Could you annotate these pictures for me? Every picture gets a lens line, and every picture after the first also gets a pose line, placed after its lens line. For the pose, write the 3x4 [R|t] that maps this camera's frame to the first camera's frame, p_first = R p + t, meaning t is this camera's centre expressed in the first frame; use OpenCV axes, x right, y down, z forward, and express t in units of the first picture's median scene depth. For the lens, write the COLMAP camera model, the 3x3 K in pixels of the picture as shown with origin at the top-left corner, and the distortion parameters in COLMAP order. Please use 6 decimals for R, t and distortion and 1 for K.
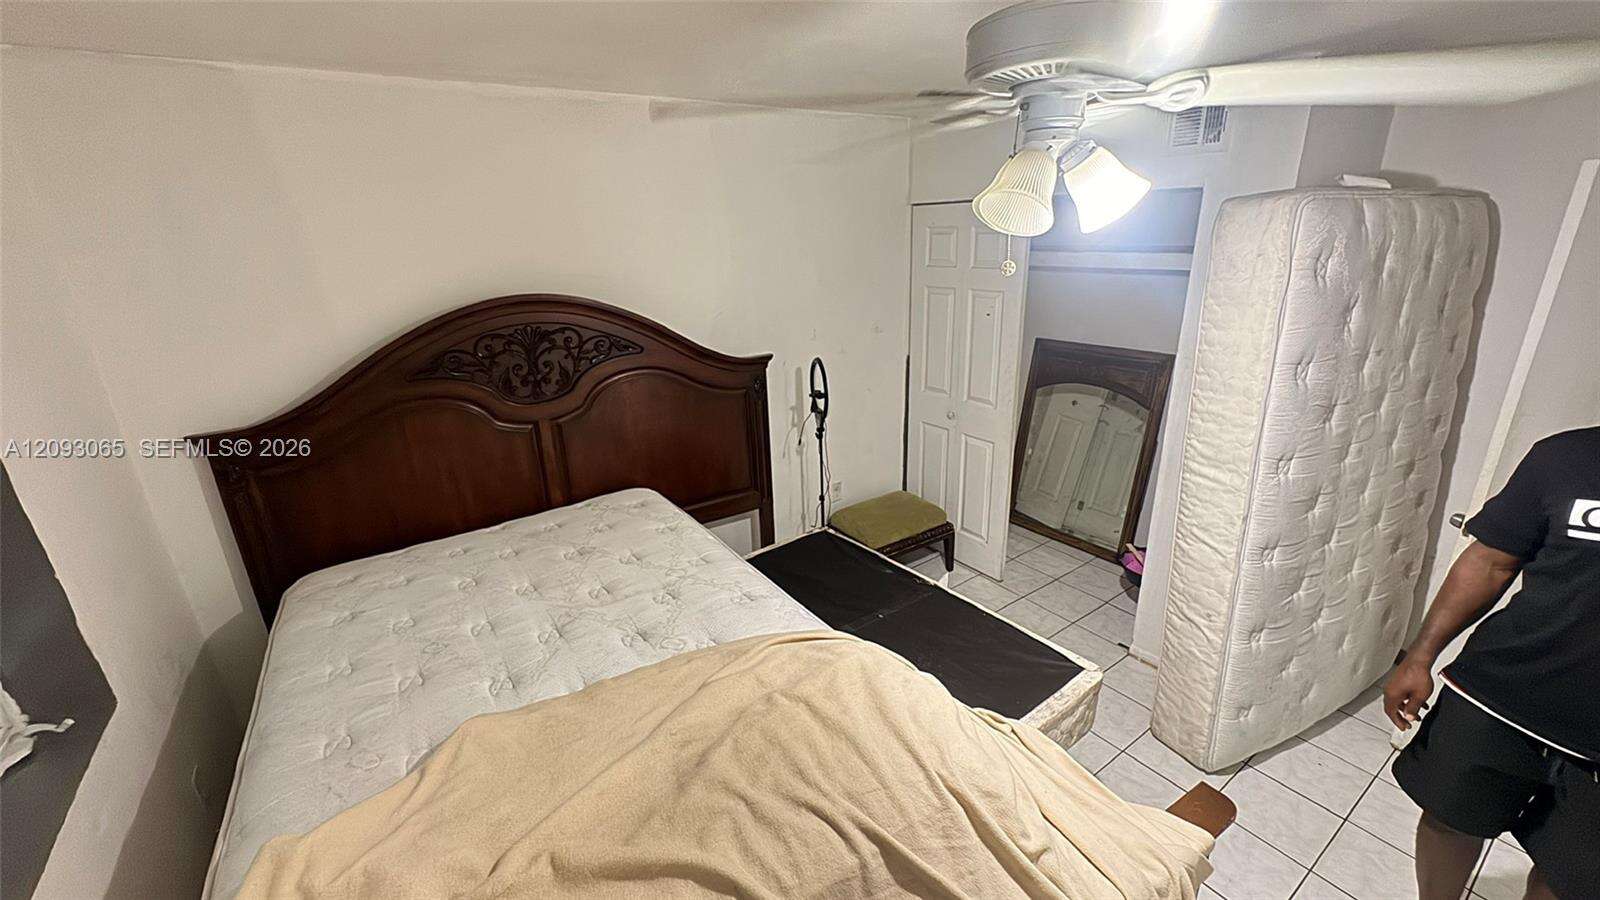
lens RADIAL K [[642.9, 0, 804.1], [0, 642.9, 446.5], [0, 0, 1]] dist [0.000094, 0.000090]
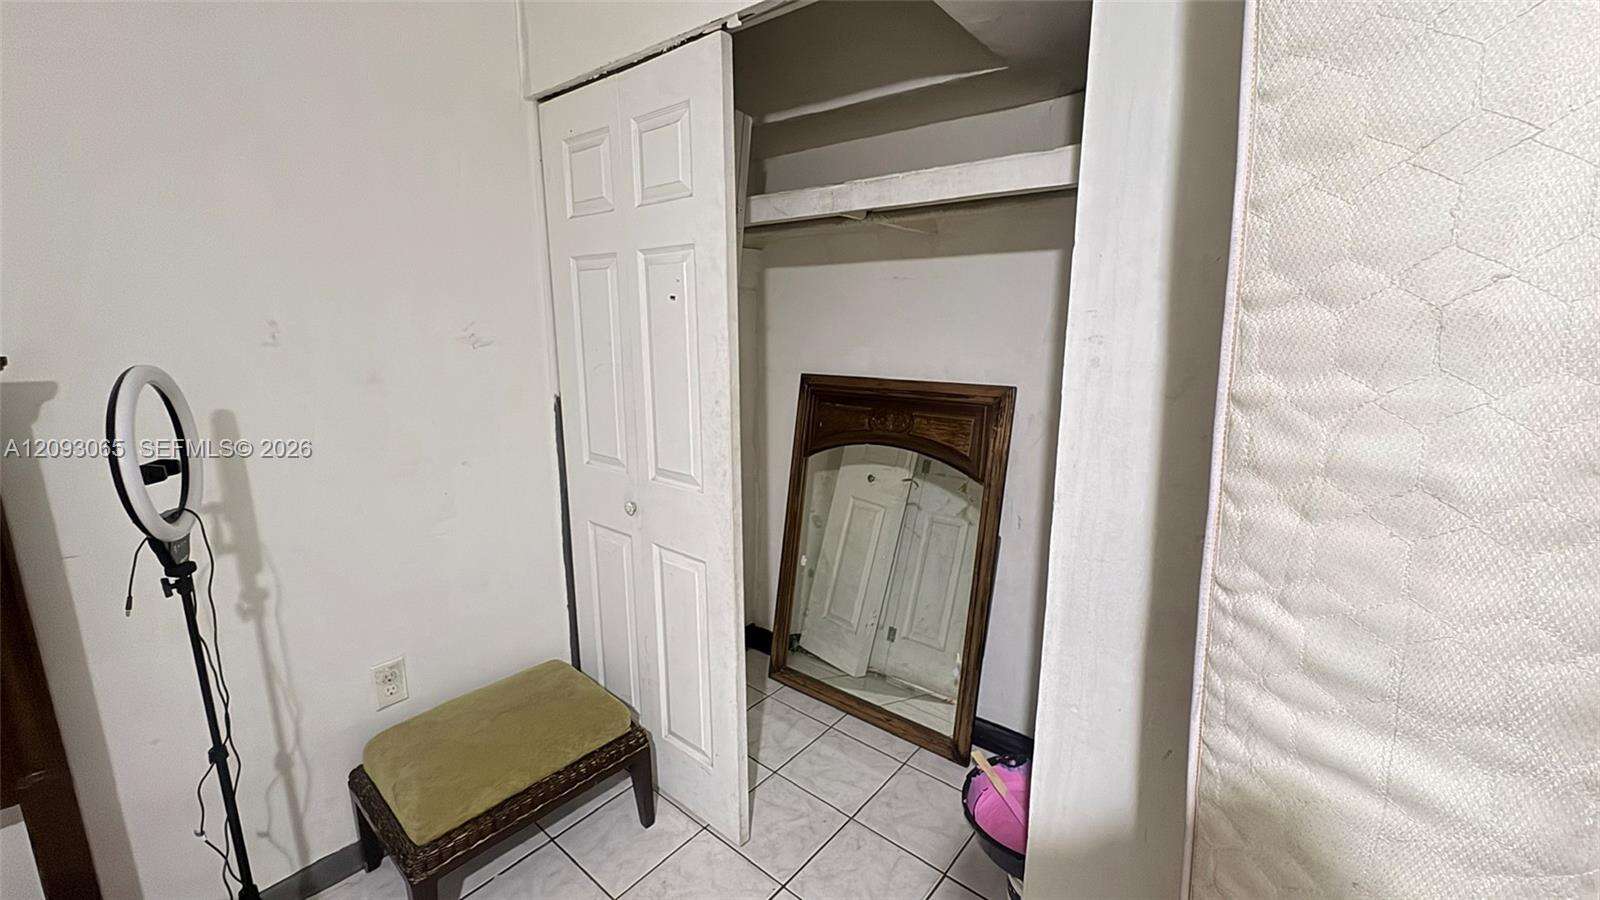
lens RADIAL K [[642.9, 0, 802.3], [0, 642.9, 450.5], [0, 0, 1]] dist [0.000094, 0.000090]
pose [[0.966035, -0.021555, 0.257512, 0.221844], [0.054242, 0.991229, -0.120512, -0.024531], [-0.252656, 0.130387, 0.958731, 0.462837]]
